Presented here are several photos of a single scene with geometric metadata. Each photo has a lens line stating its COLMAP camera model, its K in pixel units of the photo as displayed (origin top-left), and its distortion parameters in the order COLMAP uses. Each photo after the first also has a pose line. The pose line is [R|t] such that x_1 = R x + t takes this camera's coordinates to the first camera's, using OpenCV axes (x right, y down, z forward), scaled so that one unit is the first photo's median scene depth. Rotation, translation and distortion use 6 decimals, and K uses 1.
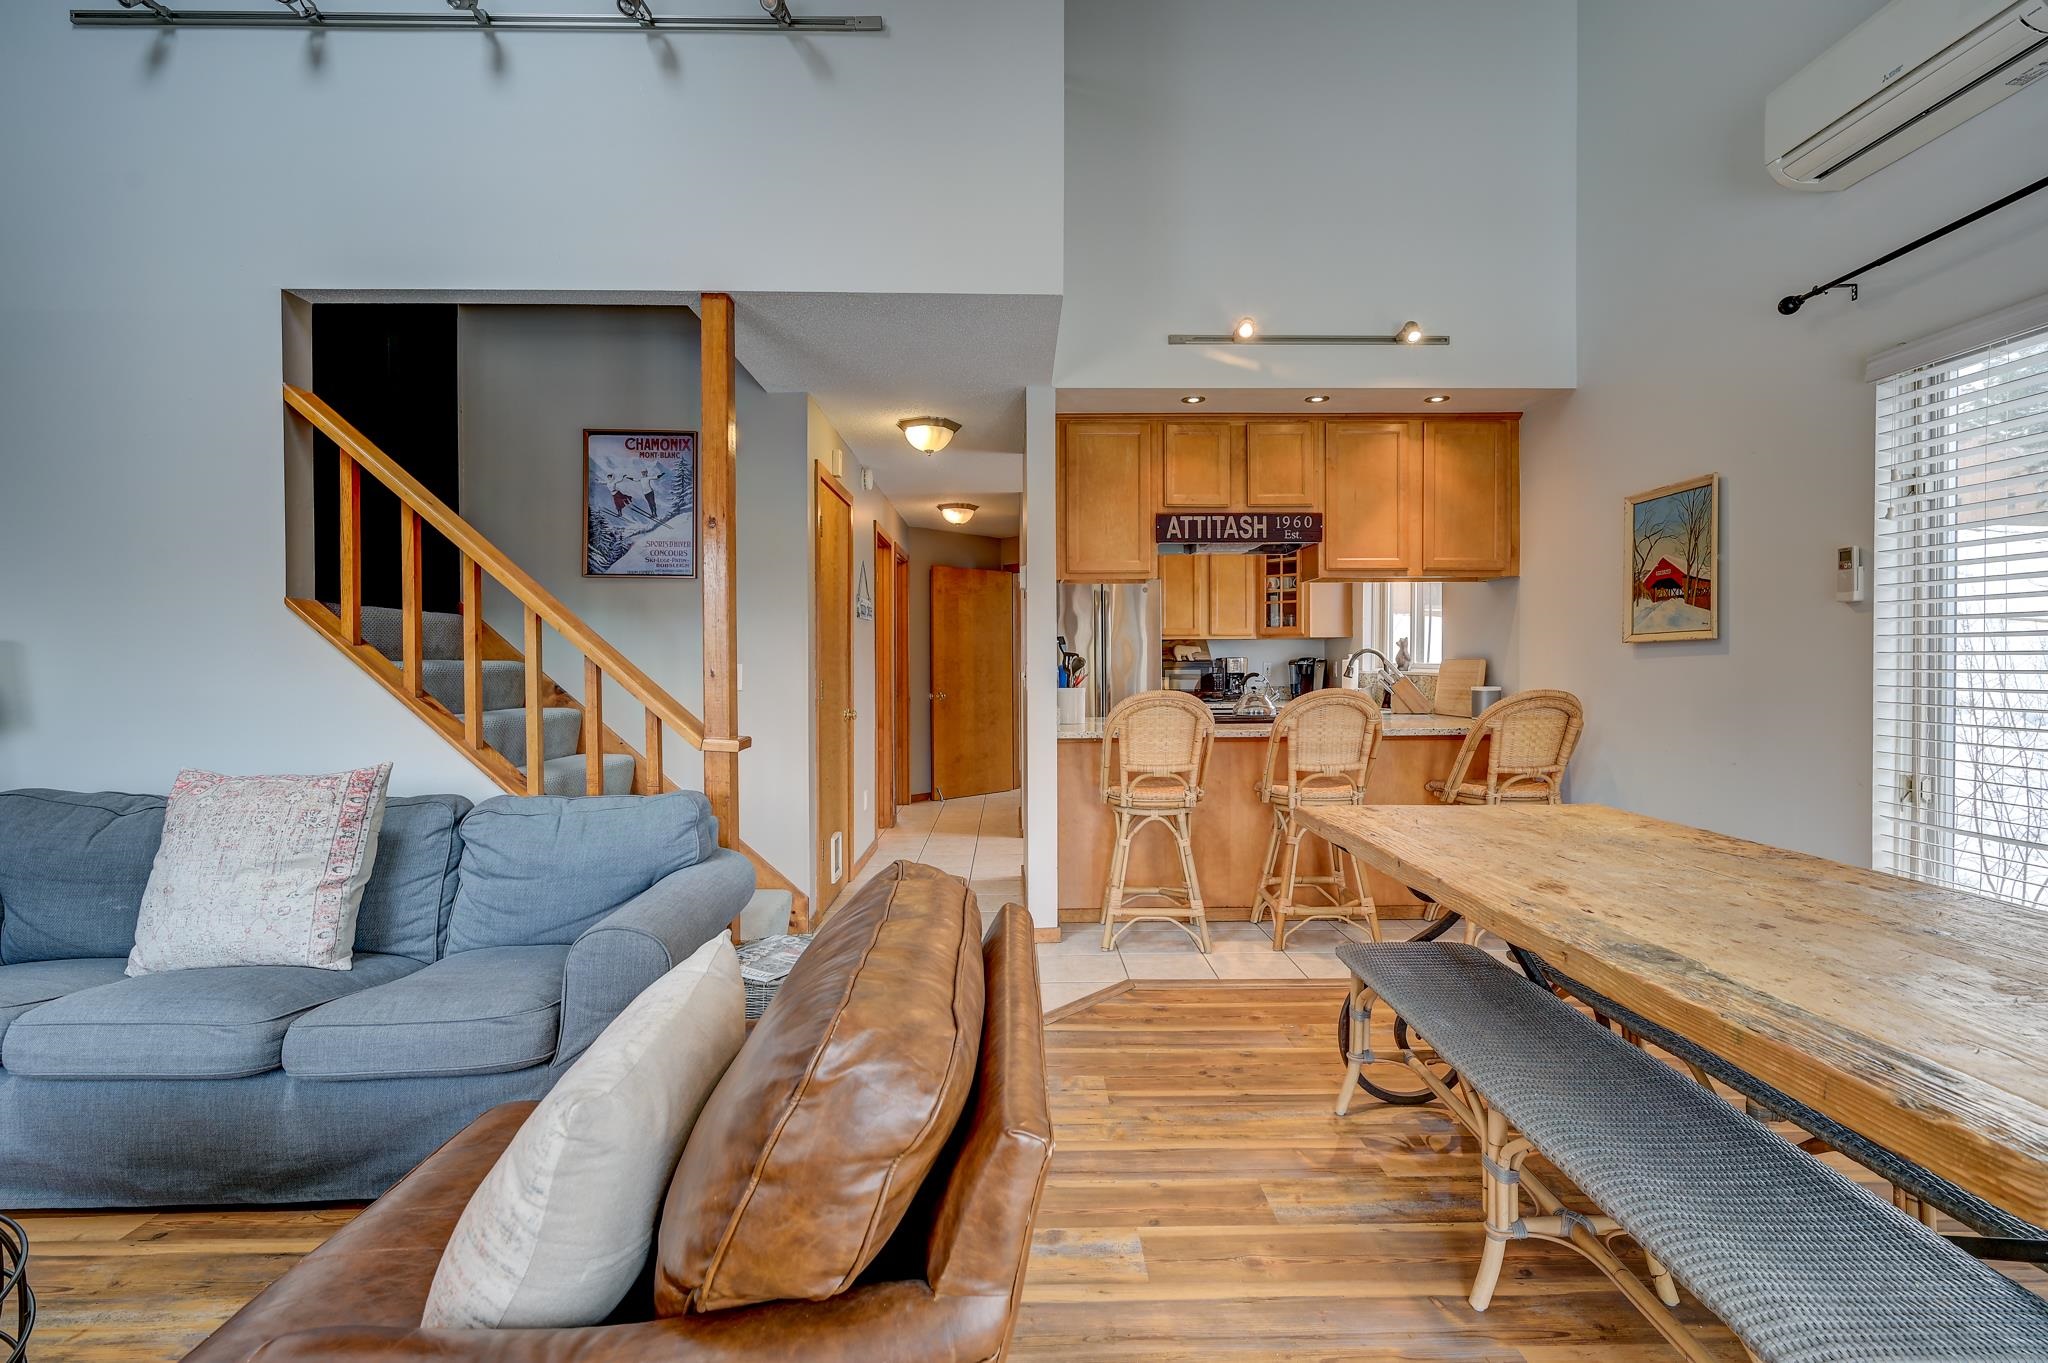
lens RADIAL K [[916.3, 0, 1024.1], [0, 916.3, 674.4], [0, 0, 1]] dist [-0.002333, 0.000304]
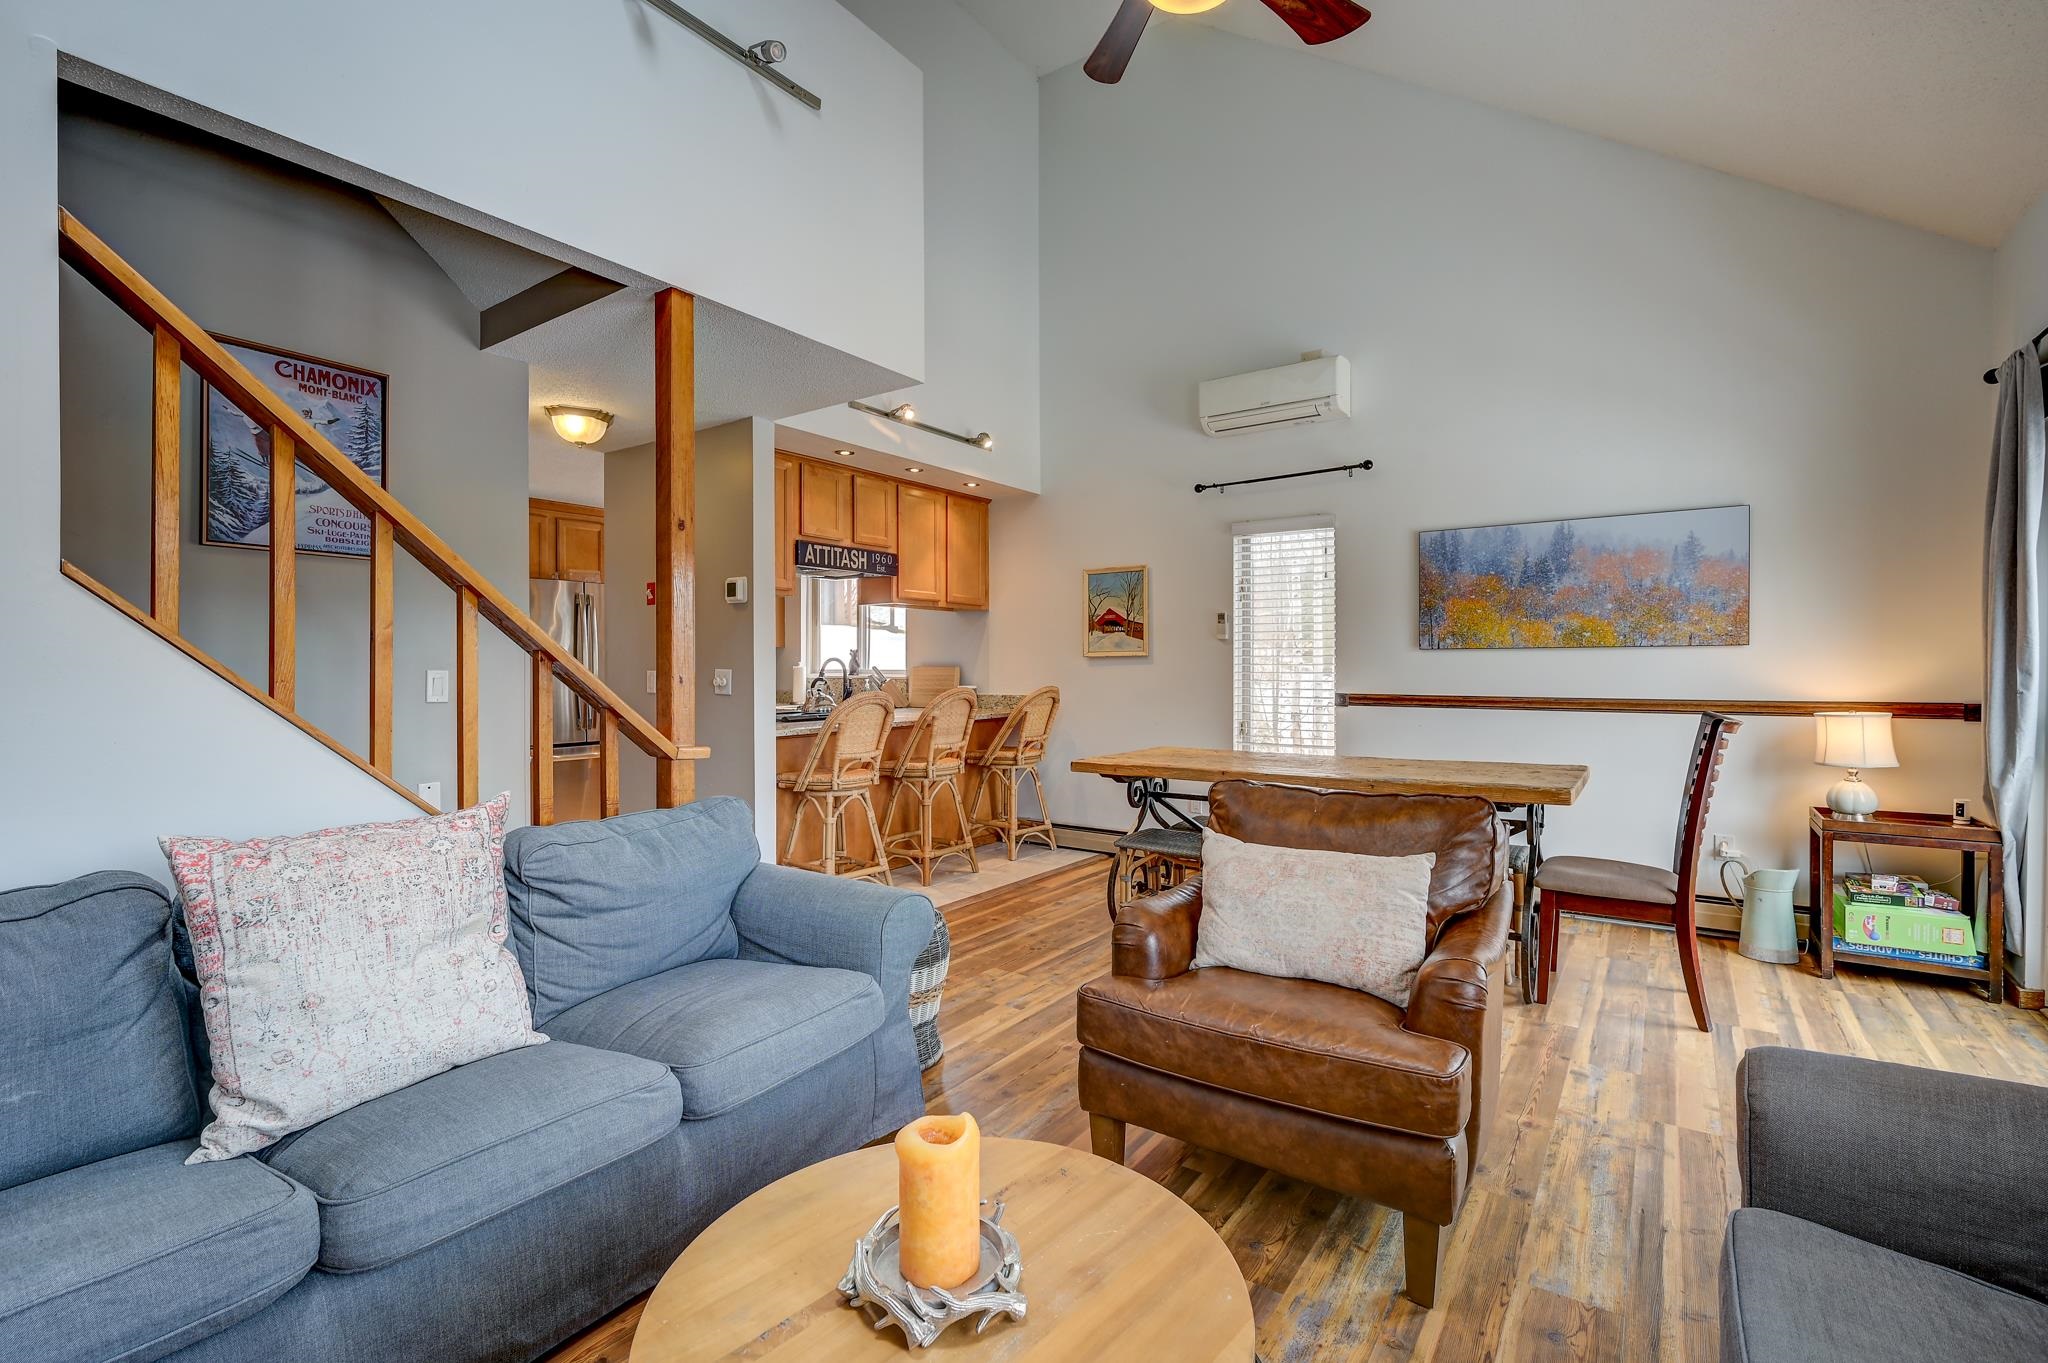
lens RADIAL K [[916.3, 0, 1024.4], [0, 916.3, 675.7], [0, 0, 1]] dist [-0.002333, 0.000304]
pose [[0.589385, -0.005677, 0.807833, -0.707086], [0.010923, 0.999940, -0.000942, -0.000299], [-0.807779, 0.009379, 0.589411, 0.101709]]
